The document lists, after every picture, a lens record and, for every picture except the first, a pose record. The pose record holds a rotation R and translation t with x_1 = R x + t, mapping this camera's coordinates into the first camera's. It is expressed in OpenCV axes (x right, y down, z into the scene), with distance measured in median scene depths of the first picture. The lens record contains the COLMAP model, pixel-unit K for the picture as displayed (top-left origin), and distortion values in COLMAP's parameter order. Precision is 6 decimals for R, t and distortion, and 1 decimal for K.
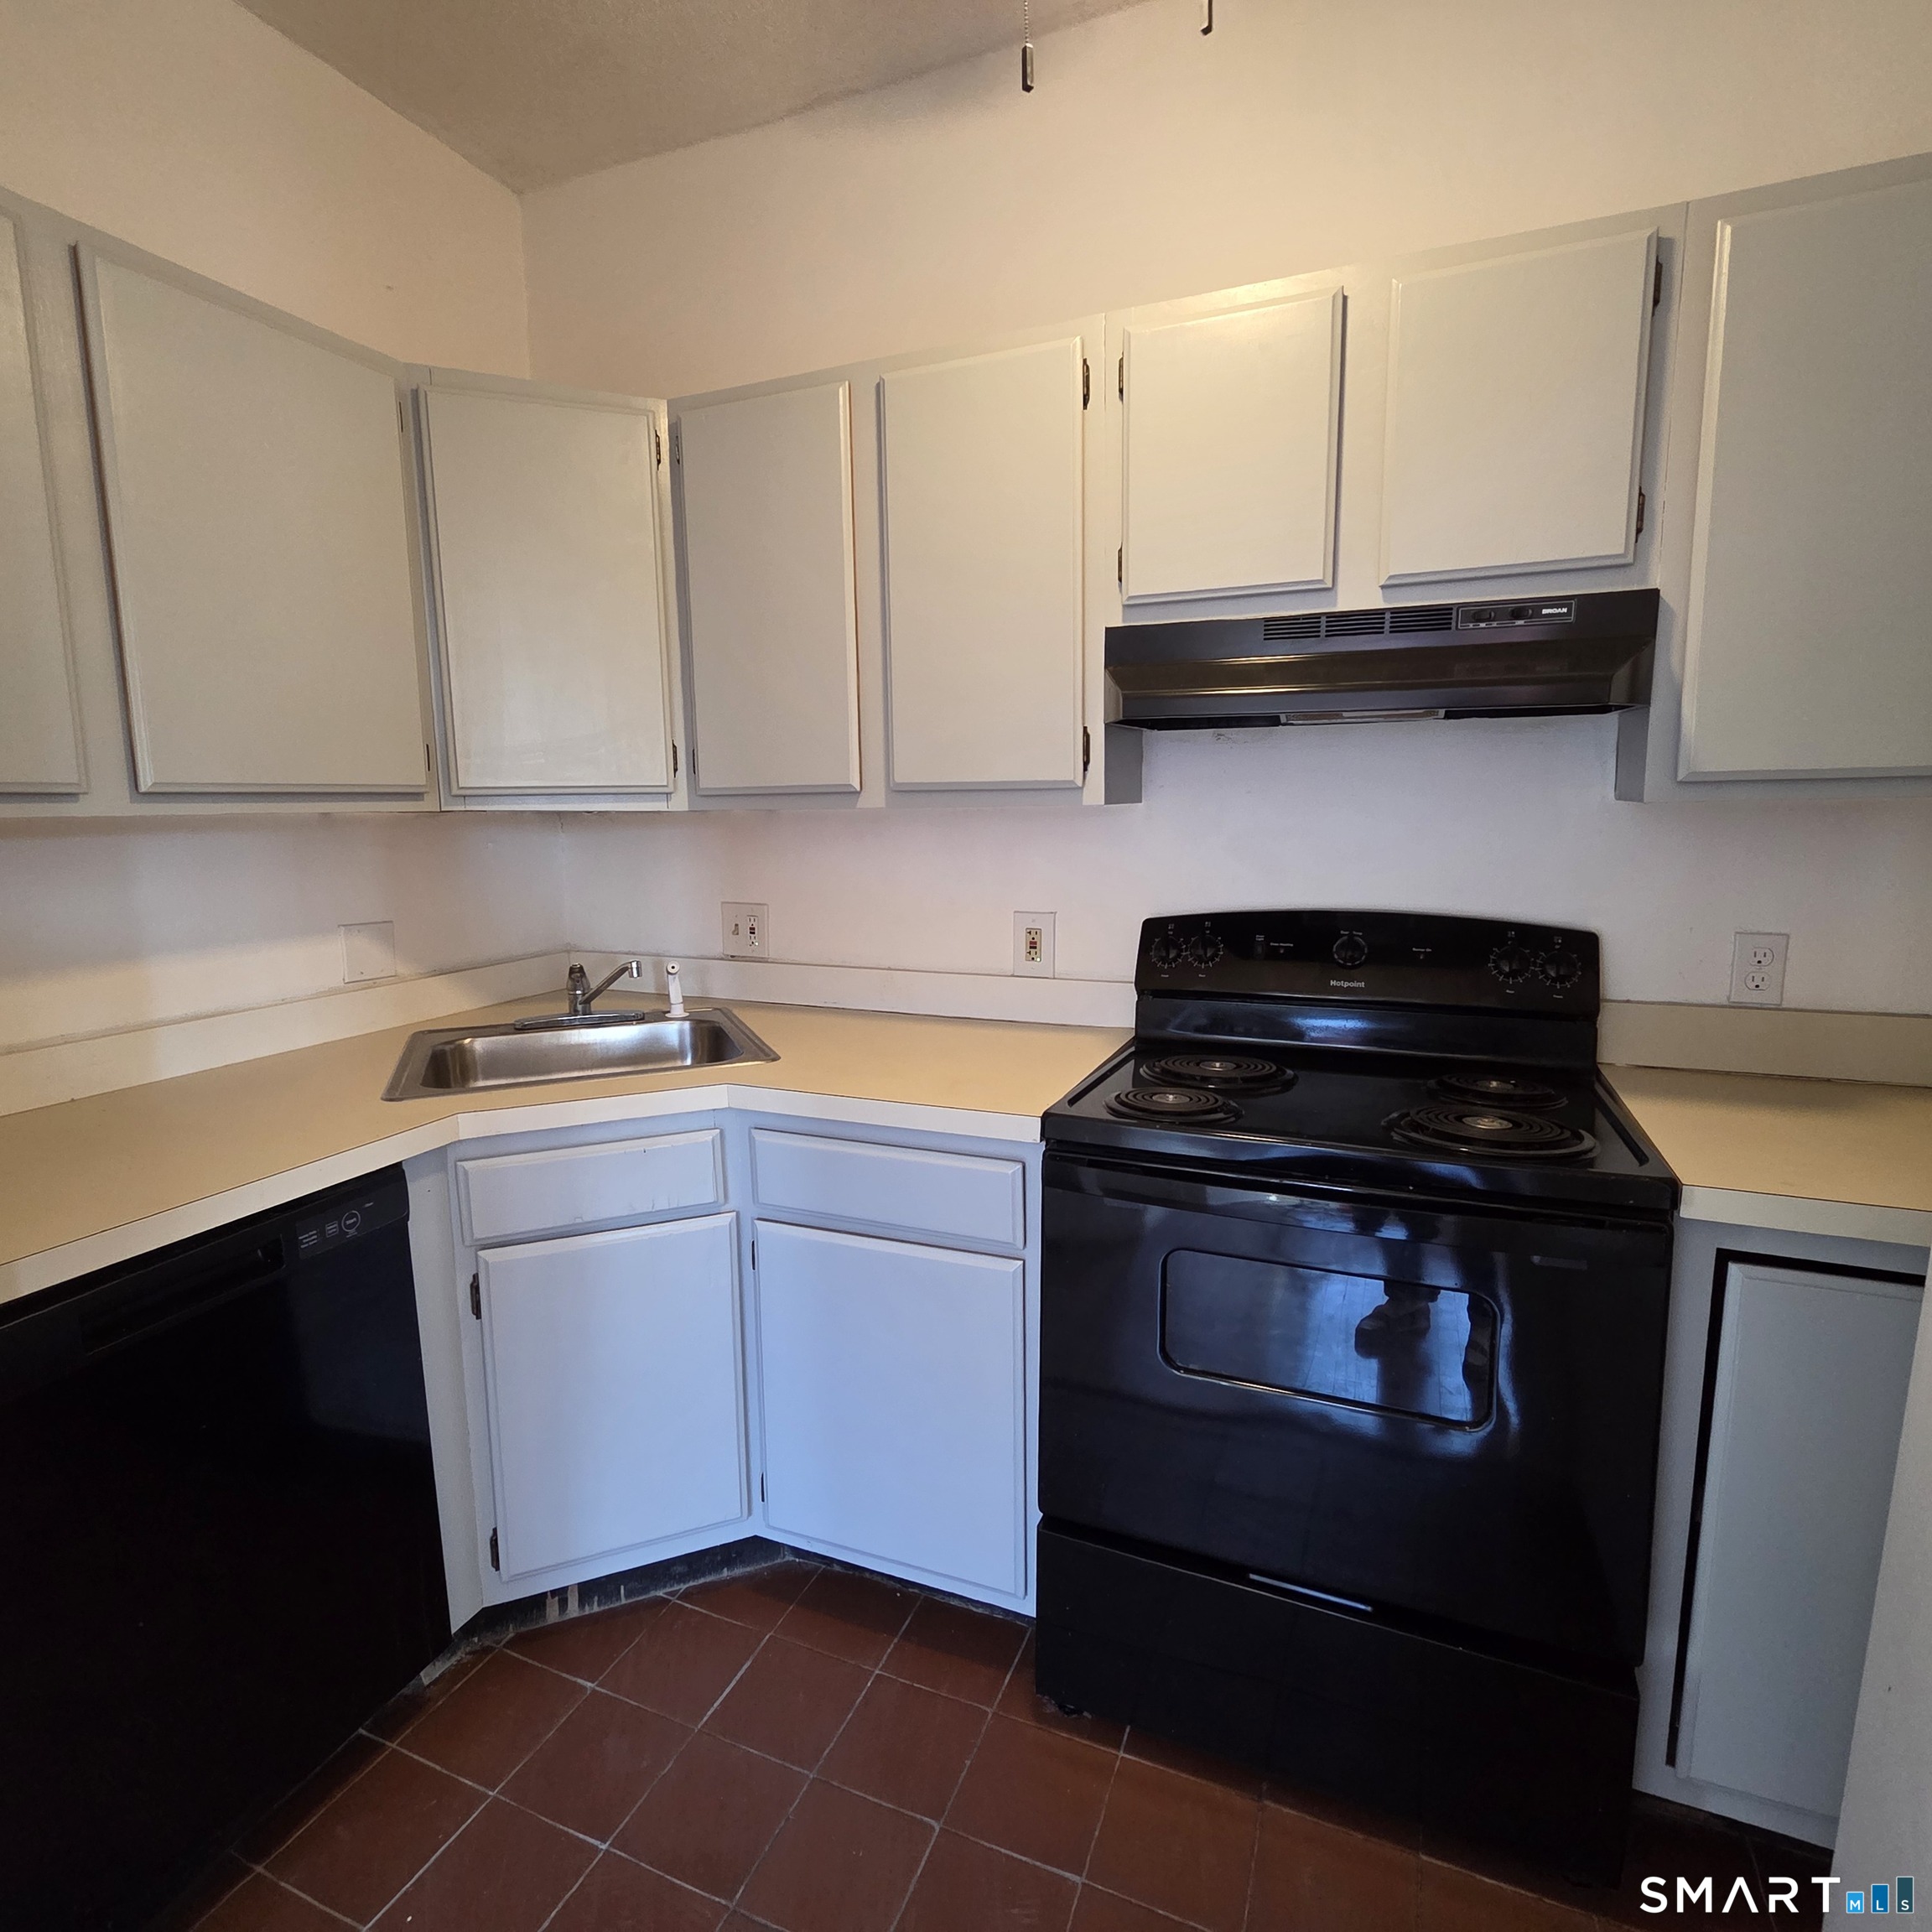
lens RADIAL K [[1051.0, 0, 958.3], [0, 1051.0, 958.8], [0, 0, 1]] dist [-0.004920, -0.001277]
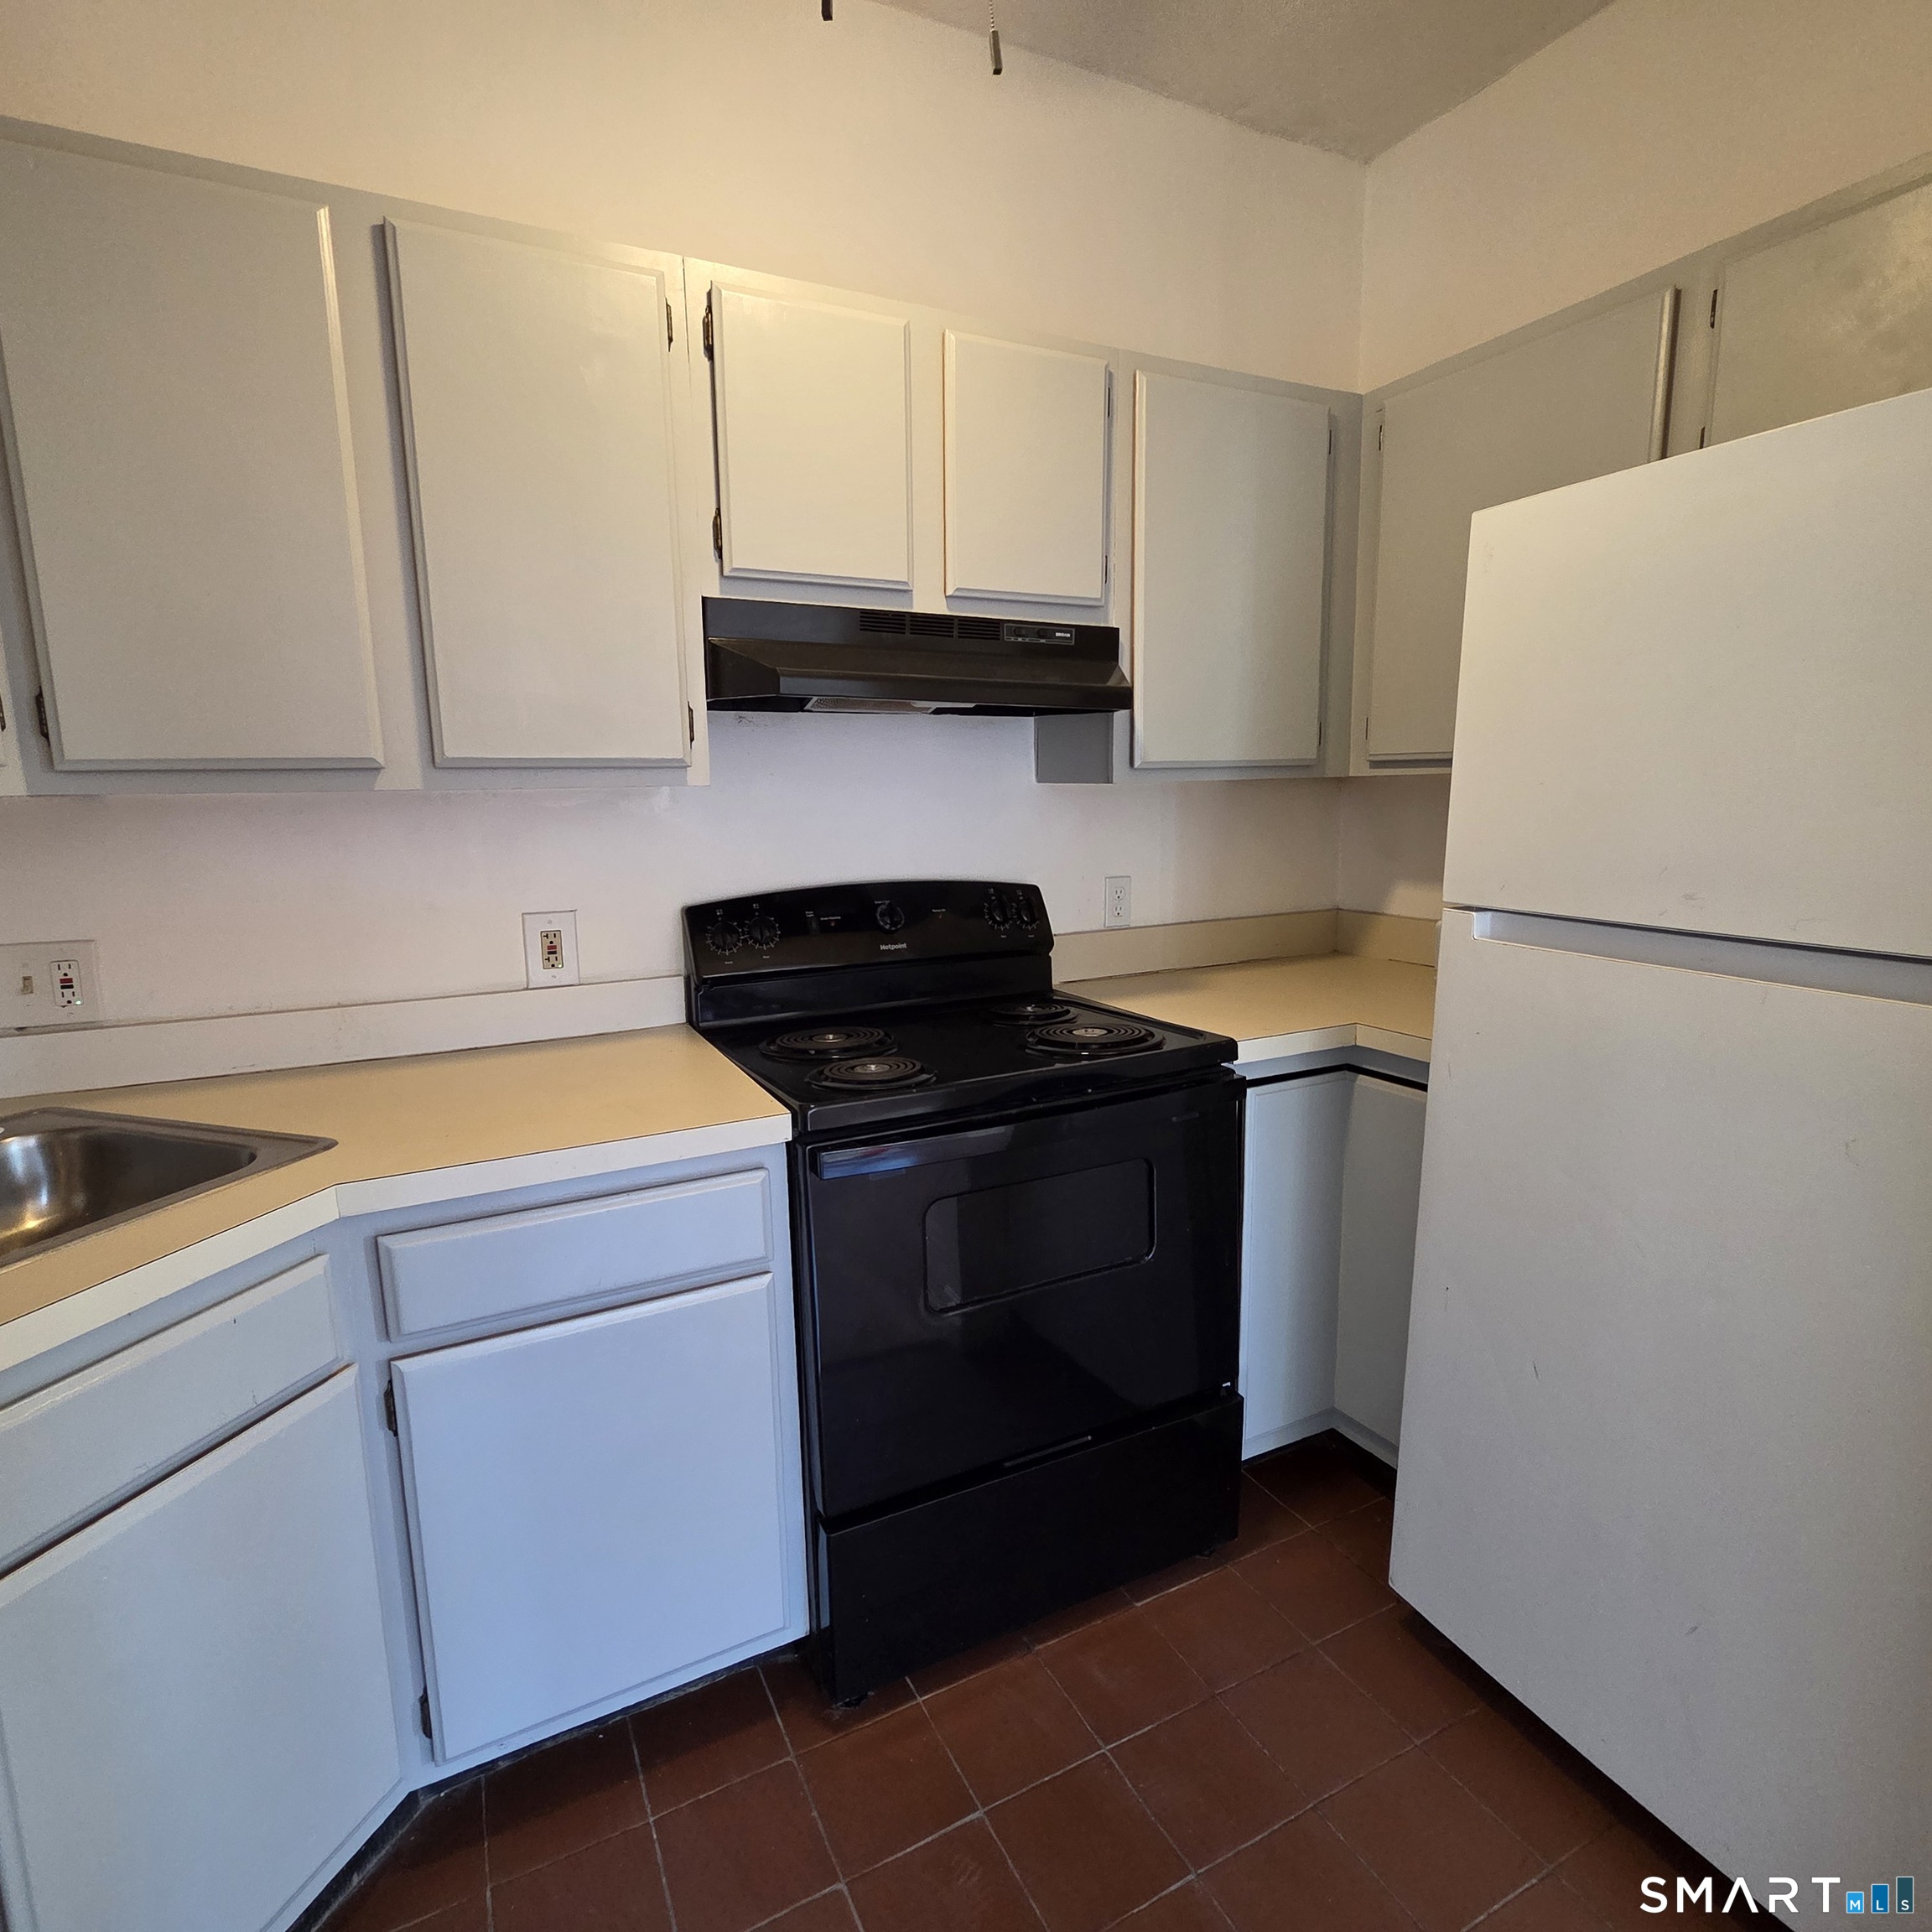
lens RADIAL K [[1051.0, 0, 958.3], [0, 1051.0, 958.8], [0, 0, 1]] dist [-0.004920, -0.001277]
pose [[0.643056, -0.120260, 0.756318, -0.454885], [0.115095, 0.991553, 0.059805, -0.023442], [-0.757121, 0.048591, 0.651465, 0.227968]]
